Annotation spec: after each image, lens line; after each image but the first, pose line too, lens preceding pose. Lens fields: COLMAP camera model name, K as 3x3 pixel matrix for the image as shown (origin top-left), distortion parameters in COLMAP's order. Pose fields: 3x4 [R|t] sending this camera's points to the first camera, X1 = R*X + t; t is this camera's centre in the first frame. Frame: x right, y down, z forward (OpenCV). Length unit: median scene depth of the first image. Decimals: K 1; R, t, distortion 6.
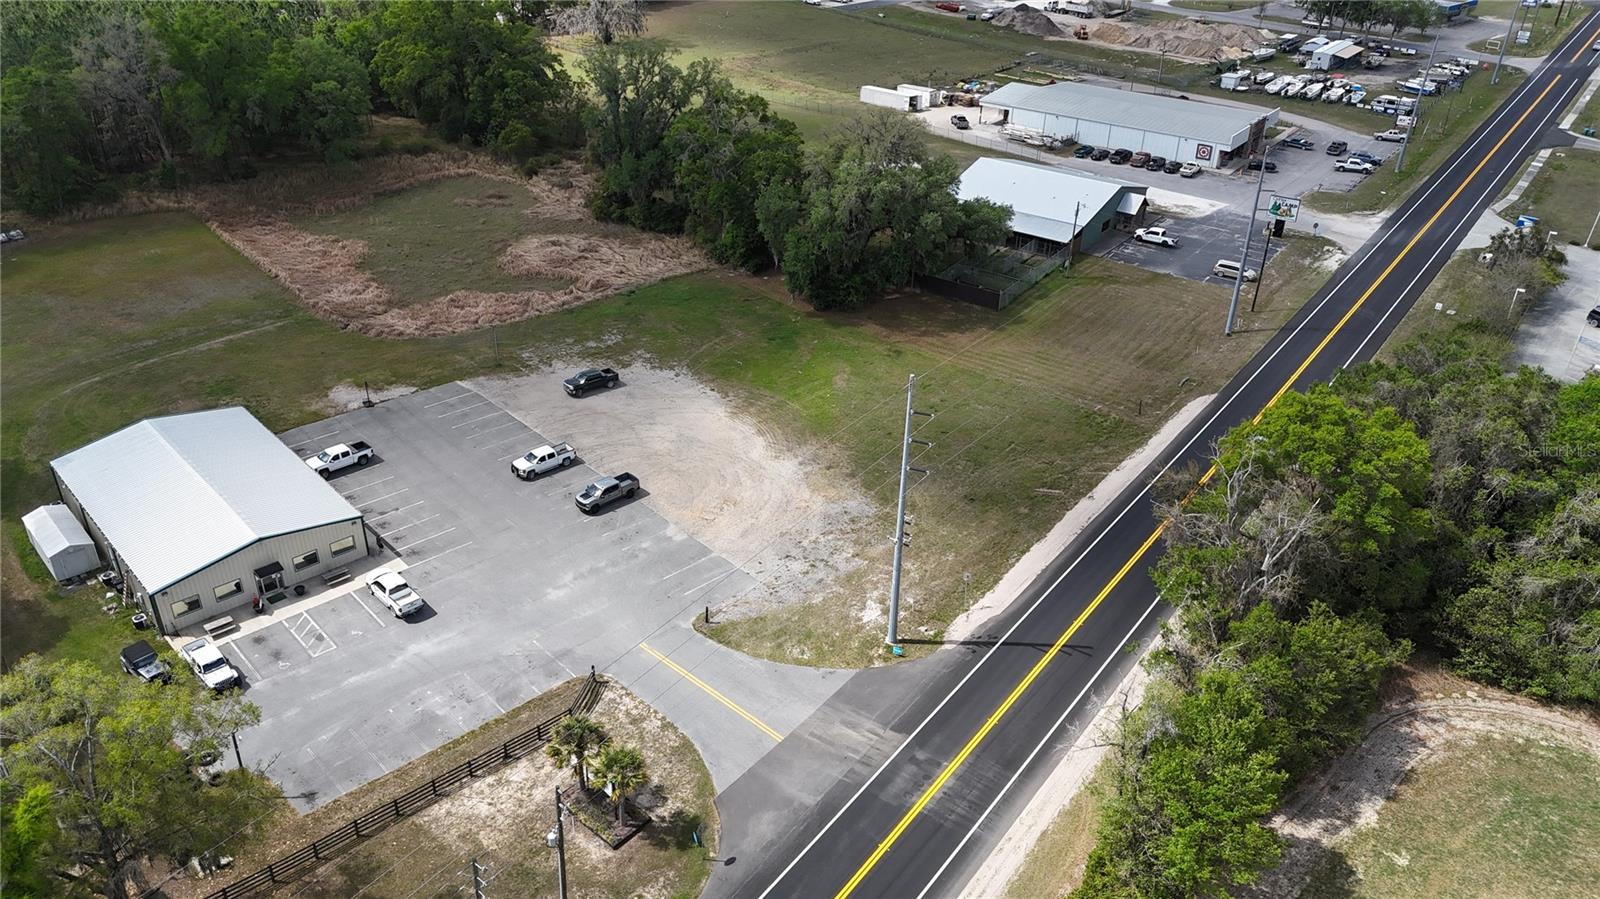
lens RADIAL K [[1179.4, 0, 805.9], [0, 1179.4, 450.5], [0, 0, 1]] dist [0.077338, -0.075355]
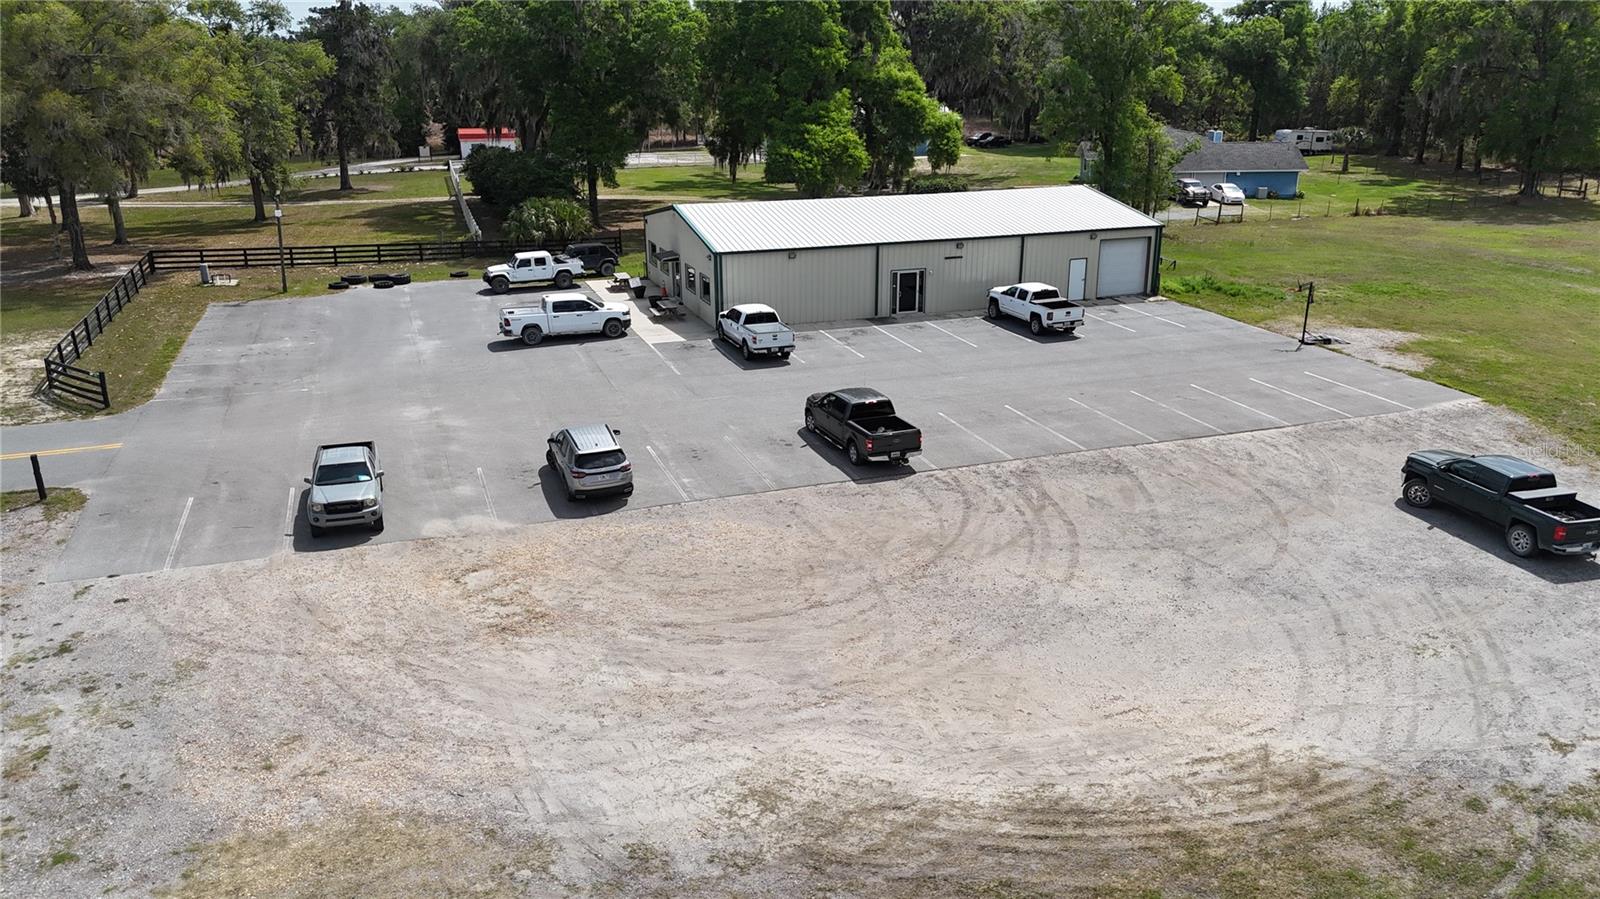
lens RADIAL K [[1179.4, 0, 803.7], [0, 1179.4, 446.1], [0, 0, 1]] dist [0.077338, -0.075355]
pose [[-0.399220, 0.265136, -0.877682, 0.141767], [-0.458473, 0.771268, 0.441529, -0.140806], [0.793993, 0.578661, -0.186348, 1.122088]]
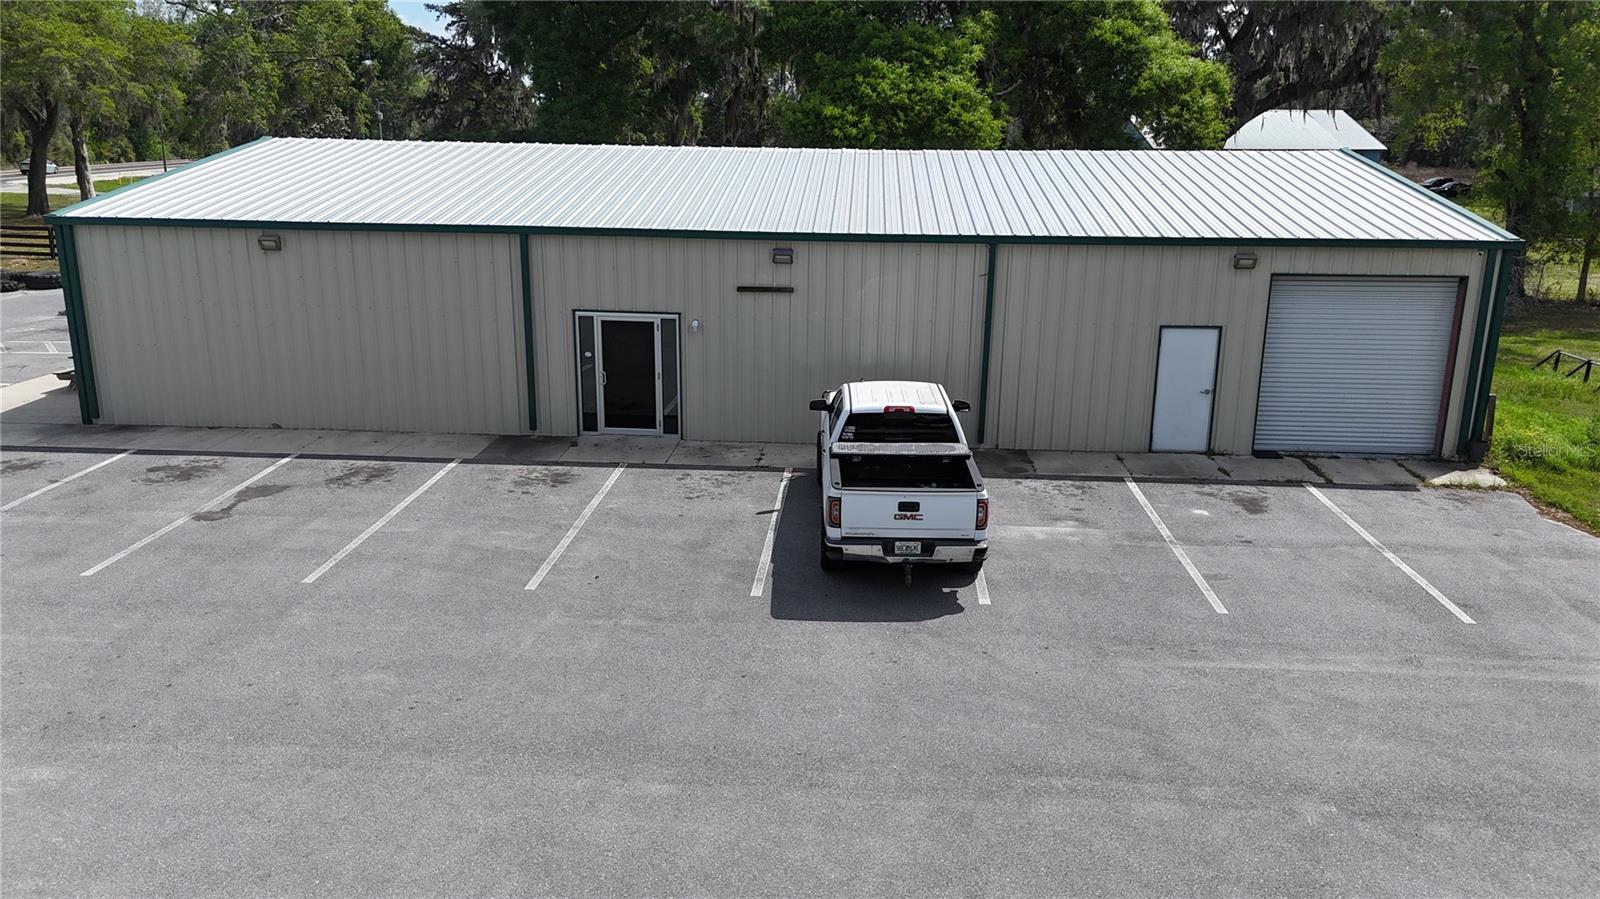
lens RADIAL K [[1179.4, 0, 809.0], [0, 1179.4, 446.5], [0, 0, 1]] dist [0.077338, -0.075355]
pose [[-0.725670, 0.143549, -0.672902, -0.297273], [-0.365536, 0.748126, 0.553797, -0.081489], [0.582912, 0.647843, -0.490420, 1.138100]]
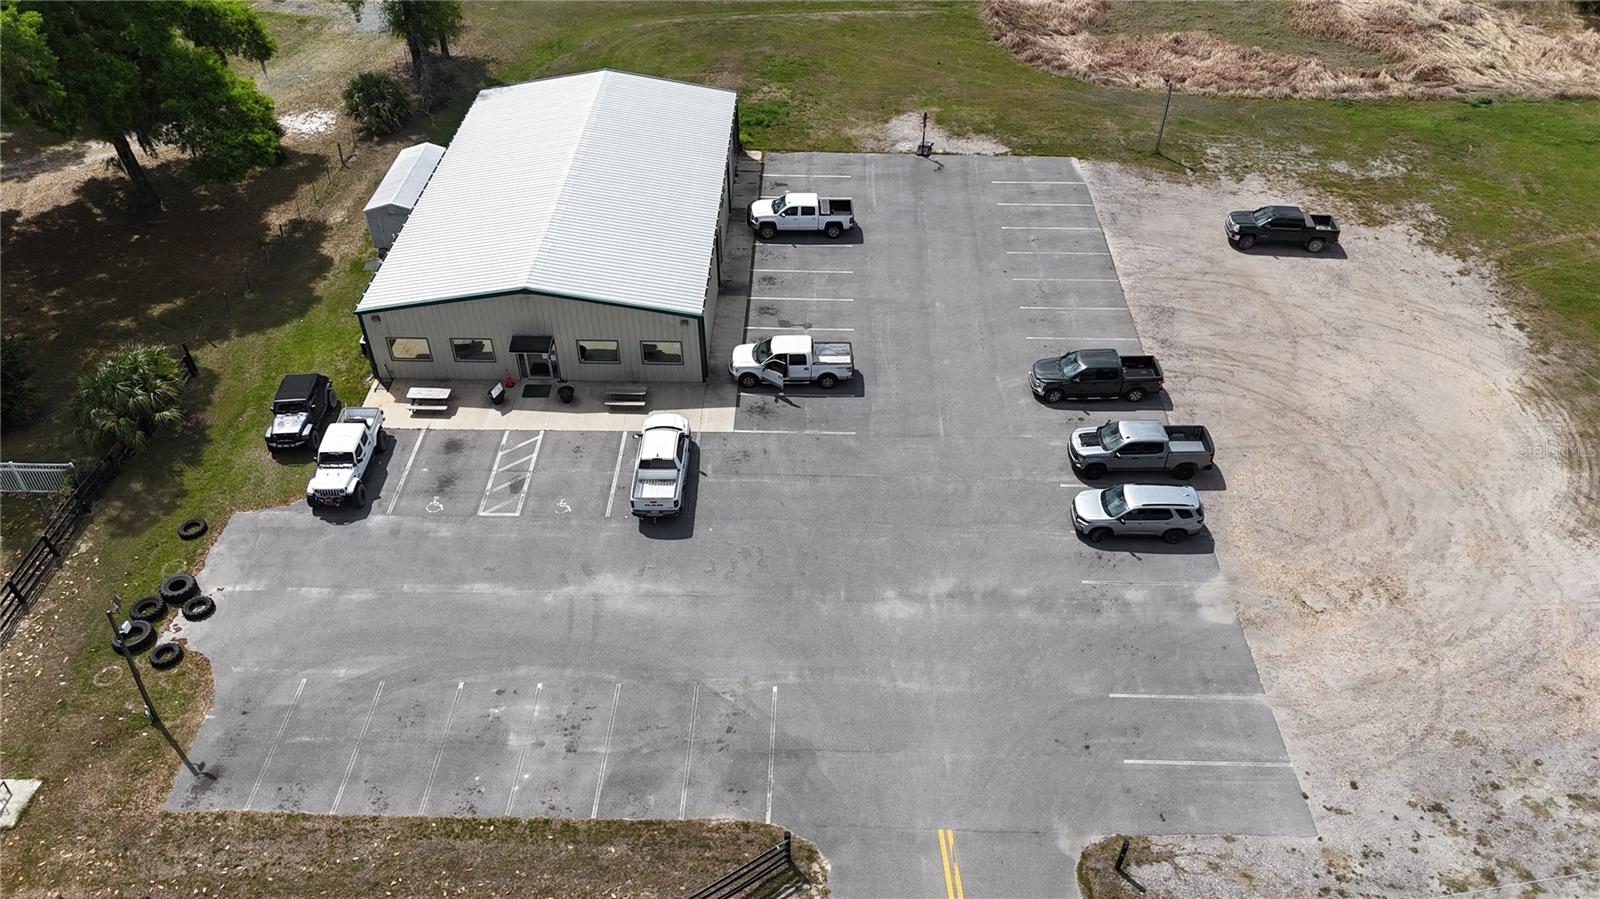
lens RADIAL K [[1179.4, 0, 803.9], [0, 1179.4, 451.6], [0, 0, 1]] dist [0.077338, -0.075355]
pose [[0.715815, 0.425704, -0.553520, 0.003893], [-0.328578, 0.904782, 0.270936, -0.052077], [0.616153, -0.012066, 0.787534, 0.545729]]
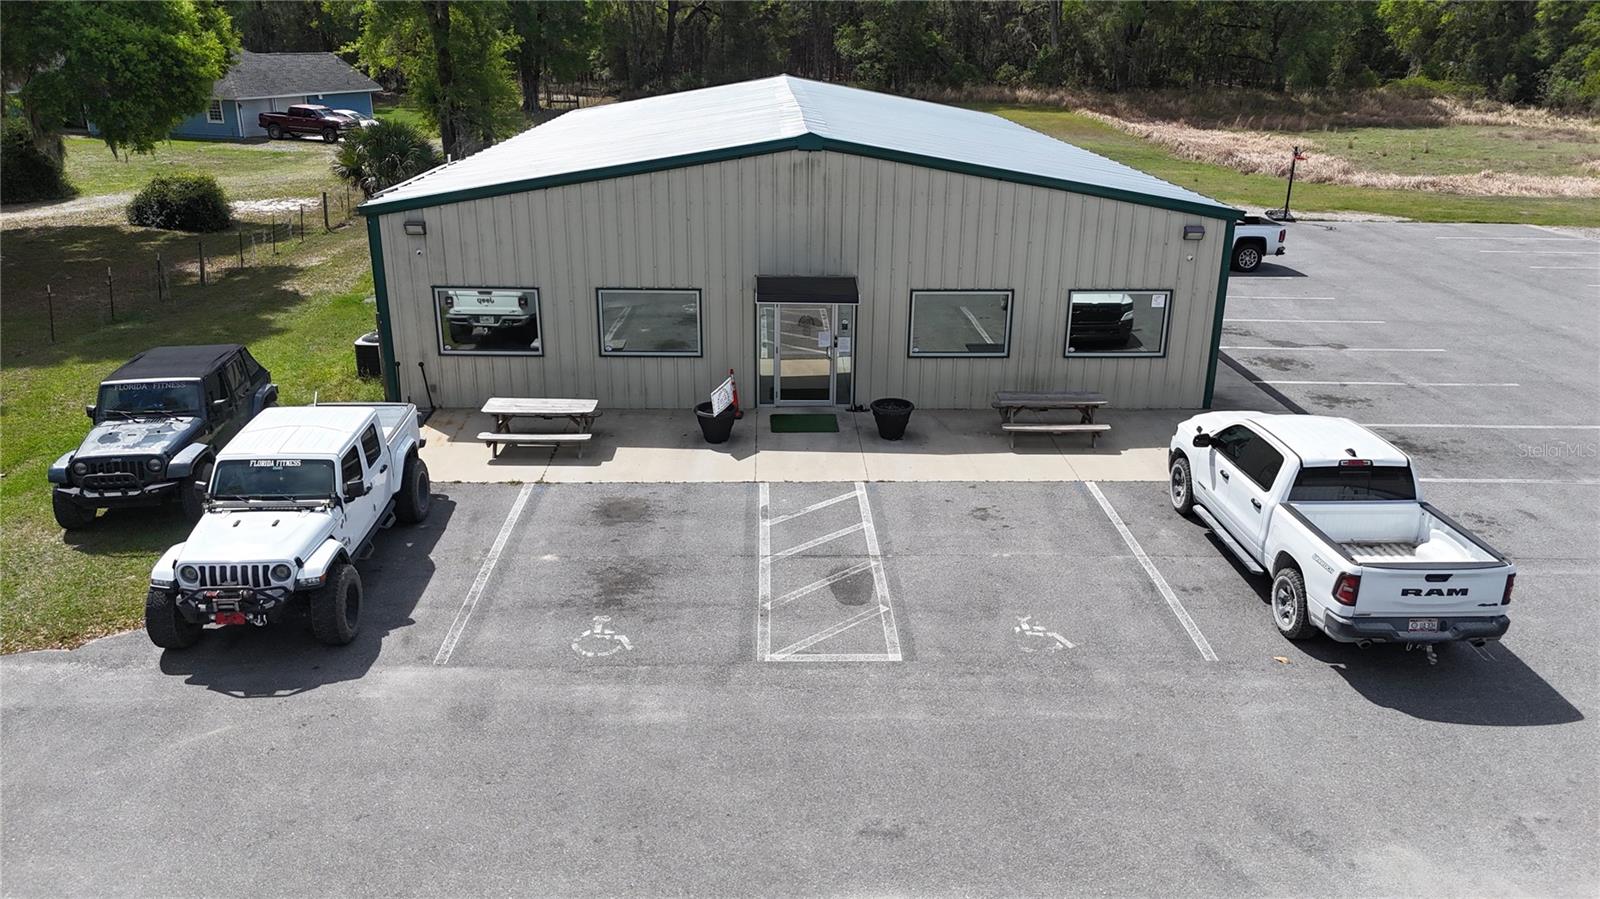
lens RADIAL K [[1179.4, 0, 803.8], [0, 1179.4, 446.2], [0, 0, 1]] dist [0.077338, -0.075355]
pose [[0.751819, 0.205959, -0.626377, -0.264143], [-0.320739, 0.944233, -0.074499, 0.131479], [0.576103, 0.256913, 0.775952, 0.735550]]
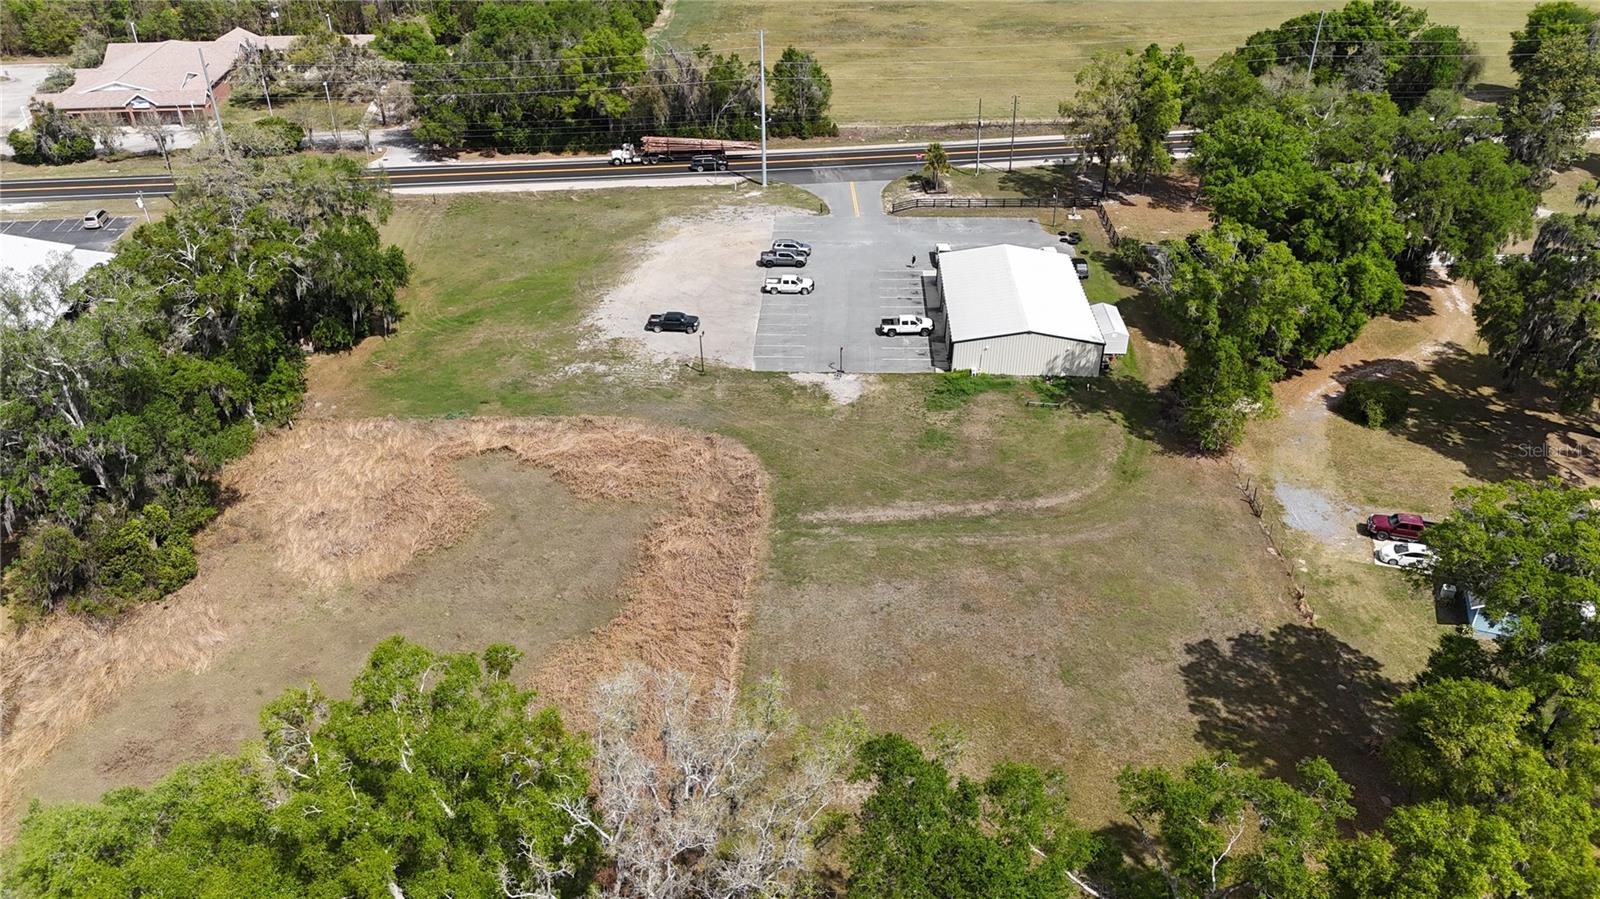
lens RADIAL K [[1179.4, 0, 800.7], [0, 1179.4, 449.0], [0, 0, 1]] dist [0.077338, -0.075355]
pose [[-0.703527, -0.386764, 0.596208, -1.173218], [0.335313, 0.559032, 0.758319, -0.954892], [-0.626590, 0.733414, -0.263607, 1.588181]]
